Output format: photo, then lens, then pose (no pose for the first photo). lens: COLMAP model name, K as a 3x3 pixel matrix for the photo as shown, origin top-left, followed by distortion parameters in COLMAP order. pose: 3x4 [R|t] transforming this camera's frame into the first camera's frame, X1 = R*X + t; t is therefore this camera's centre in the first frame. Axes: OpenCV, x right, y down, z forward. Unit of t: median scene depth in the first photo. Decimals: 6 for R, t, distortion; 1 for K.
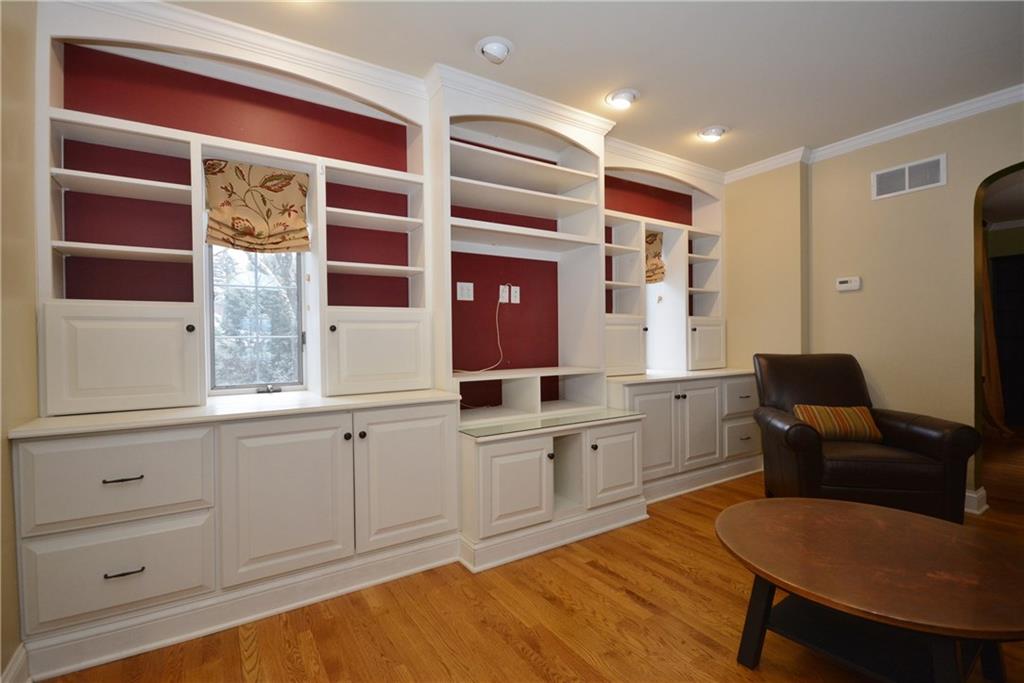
lens RADIAL K [[458.2, 0, 505.4], [0, 458.2, 345.5], [0, 0, 1]] dist [-0.002168, -0.000063]
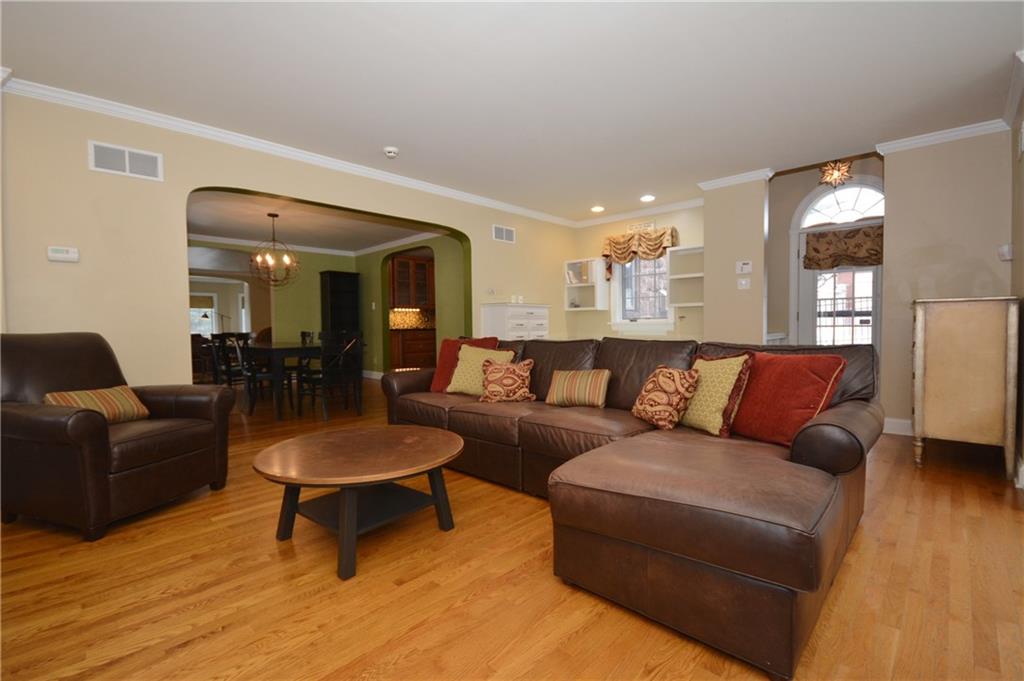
lens RADIAL K [[458.2, 0, 512.1], [0, 458.2, 342.8], [0, 0, 1]] dist [-0.002168, -0.000063]
pose [[-0.237582, -0.025118, 0.971043, -0.367320], [0.023178, 0.999234, 0.031518, 0.033995], [-0.971091, 0.029995, -0.236818, 0.439860]]
